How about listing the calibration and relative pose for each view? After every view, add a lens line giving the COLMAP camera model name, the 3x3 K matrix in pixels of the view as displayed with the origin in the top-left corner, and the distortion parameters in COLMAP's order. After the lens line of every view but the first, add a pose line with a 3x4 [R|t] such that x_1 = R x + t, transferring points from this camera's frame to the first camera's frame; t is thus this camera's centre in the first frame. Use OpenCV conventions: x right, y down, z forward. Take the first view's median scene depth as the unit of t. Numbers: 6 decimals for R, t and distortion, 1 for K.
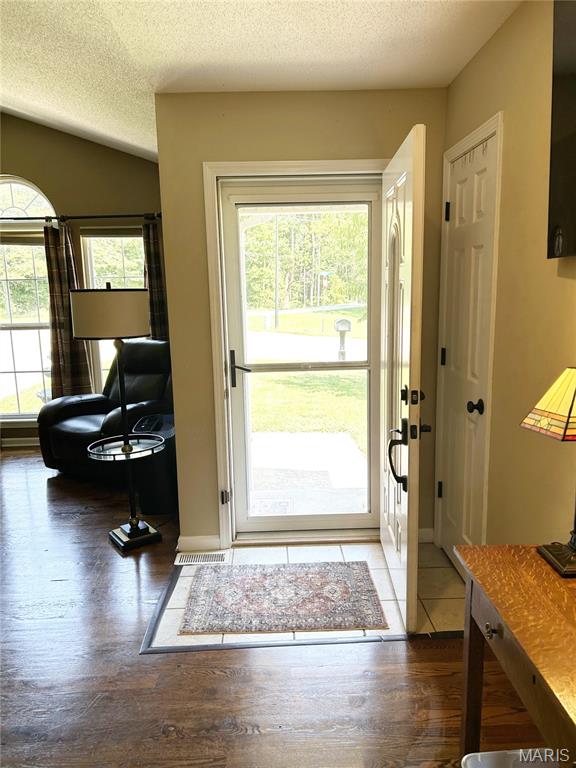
lens RADIAL K [[578.5, 0, 290.5], [0, 578.5, 388.1], [0, 0, 1]] dist [0.047317, -0.049367]
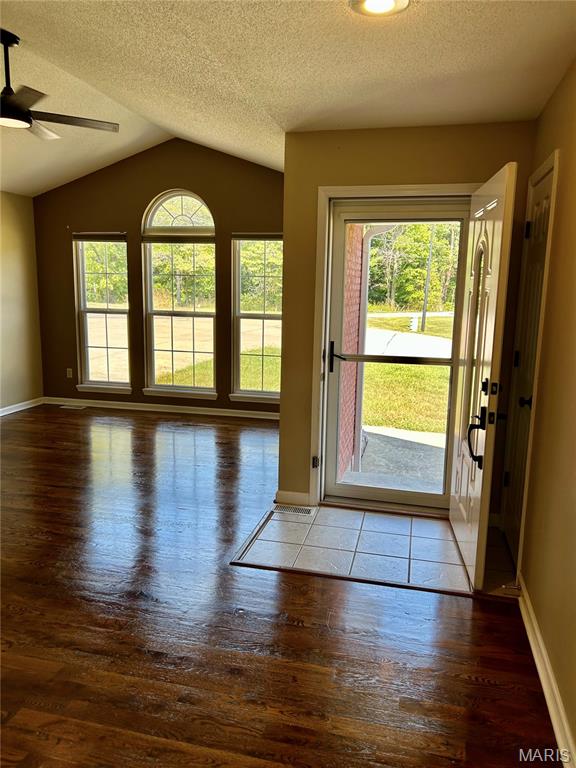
lens RADIAL K [[578.5, 0, 288.6], [0, 578.5, 380.3], [0, 0, 1]] dist [0.047317, -0.049367]
pose [[0.963730, 0.082068, -0.253949, 0.119431], [-0.084981, 0.996382, -0.000501, 0.022714], [0.252989, 0.022063, 0.967218, -0.173361]]
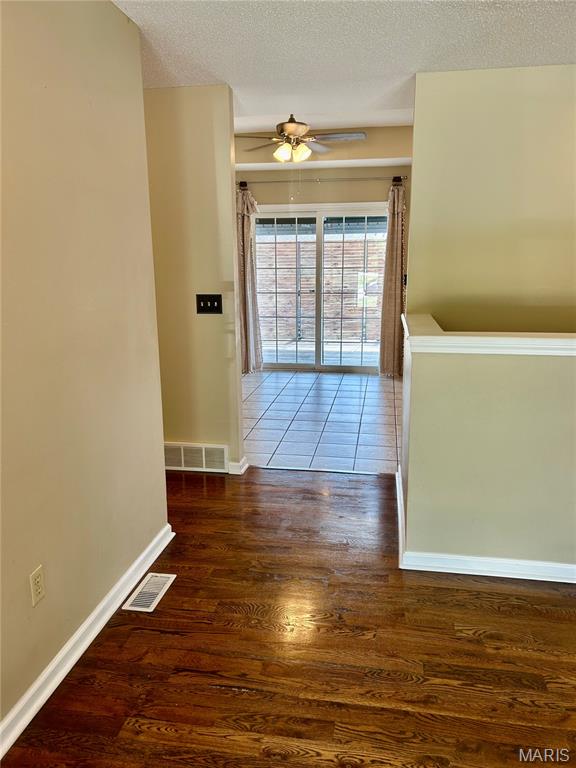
lens RADIAL K [[578.5, 0, 286.3], [0, 578.5, 388.0], [0, 0, 1]] dist [0.047317, -0.049367]
pose [[-0.978928, -0.019594, 0.203263, -0.082761], [0.061268, 0.921345, 0.383888, -0.125051], [-0.194797, 0.388252, -0.900730, 0.756855]]
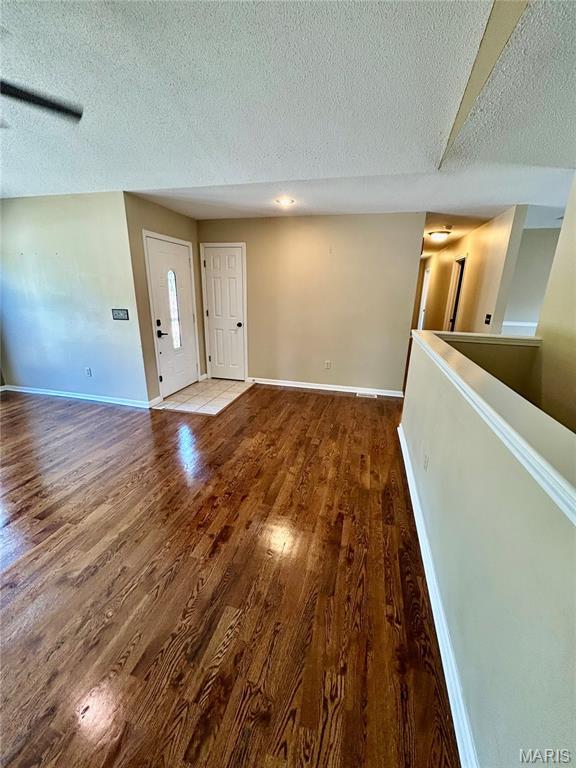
lens RADIAL K [[307.9, 0, 288.4], [0, 307.9, 384.0], [0, 0, 1]] dist [-0.001139, 0.000257]
pose [[0.276824, -0.255810, 0.926245, -1.074574], [0.144637, 0.964025, 0.223017, 0.005732], [-0.949973, 0.072233, 0.303865, 0.123433]]
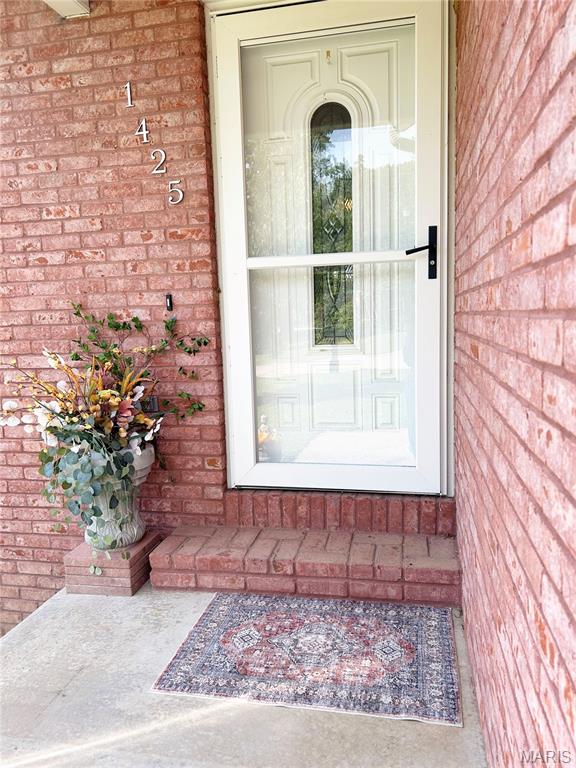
lens RADIAL K [[578.5, 0, 286.6], [0, 578.5, 384.2], [0, 0, 1]] dist [0.047317, -0.049367]
pose [[-0.969509, 0.022557, 0.244016, -0.132427], [0.094131, 0.953642, 0.285842, -0.123015], [-0.226256, 0.300096, -0.926688, 1.317493]]
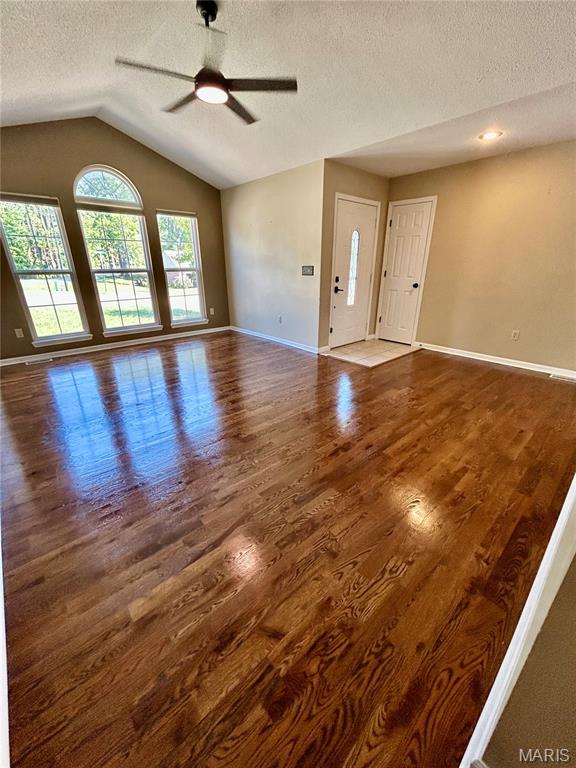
lens RADIAL K [[307.9, 0, 289.3], [0, 307.9, 384.1], [0, 0, 1]] dist [-0.001139, 0.000257]
pose [[0.760426, -0.218202, 0.611670, -1.121922], [0.098389, 0.969701, 0.223606, 0.088831], [-0.641928, -0.109854, 0.758855, 0.018225]]
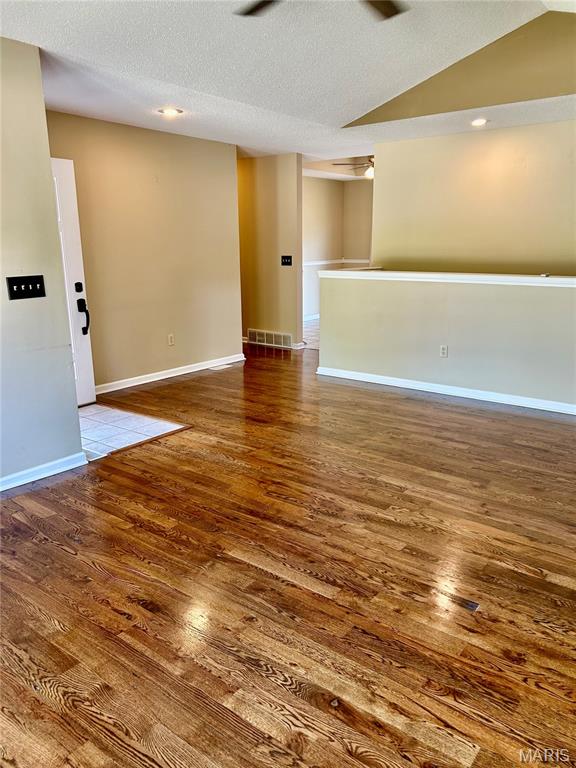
lens RADIAL K [[578.5, 0, 288.4], [0, 578.5, 382.6], [0, 0, 1]] dist [0.047317, -0.049367]
pose [[-0.775205, -0.125899, 0.619037, -1.148518], [0.132819, 0.925550, 0.354564, -0.211241], [-0.617589, 0.357080, -0.700770, 1.446109]]
